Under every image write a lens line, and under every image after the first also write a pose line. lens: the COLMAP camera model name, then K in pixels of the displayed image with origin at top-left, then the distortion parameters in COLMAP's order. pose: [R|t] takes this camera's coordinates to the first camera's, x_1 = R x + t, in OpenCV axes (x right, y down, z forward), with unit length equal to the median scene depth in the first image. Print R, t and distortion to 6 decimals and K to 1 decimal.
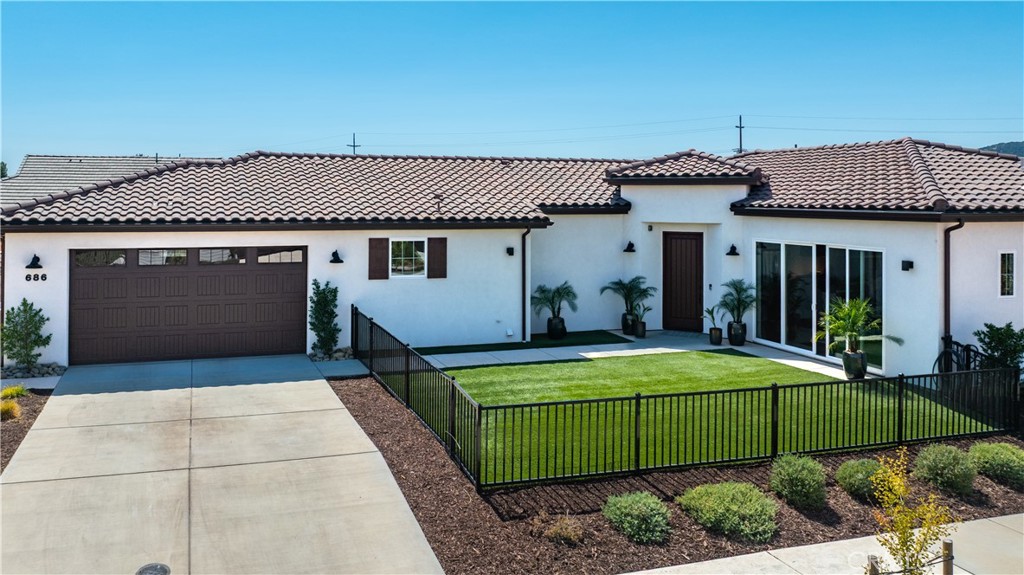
lens RADIAL K [[769.7, 0, 511.8], [0, 769.7, 280.3], [0, 0, 1]] dist [-0.012665, -0.000659]
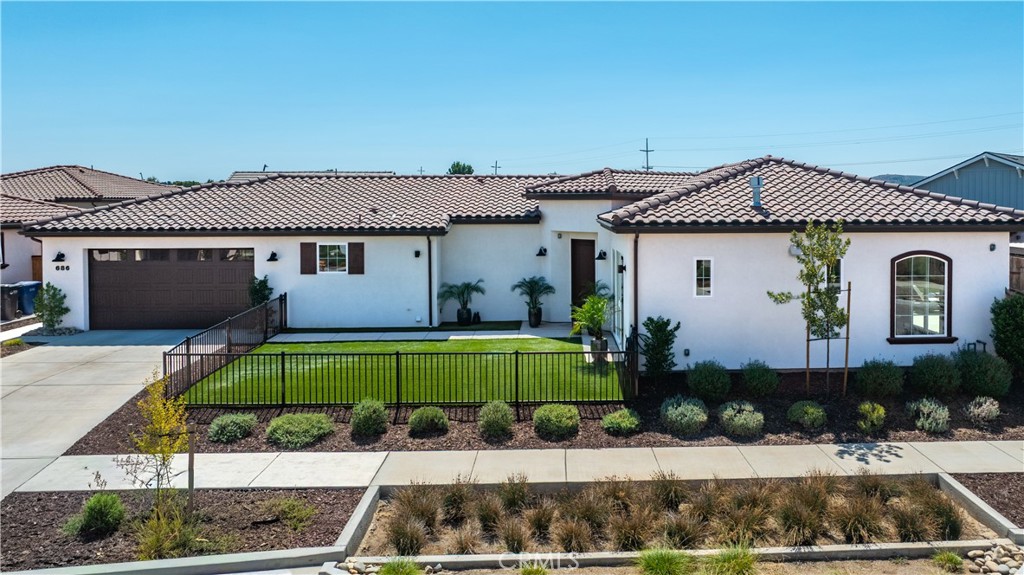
lens RADIAL K [[715.4, 0, 512.3], [0, 715.4, 291.7], [0, 0, 1]] dist [0.003980, -0.001554]
pose [[0.972677, 0.023644, -0.230956, 0.434656], [-0.020236, 0.999649, 0.017114, 0.000879], [0.231280, -0.011973, 0.972814, -0.105213]]
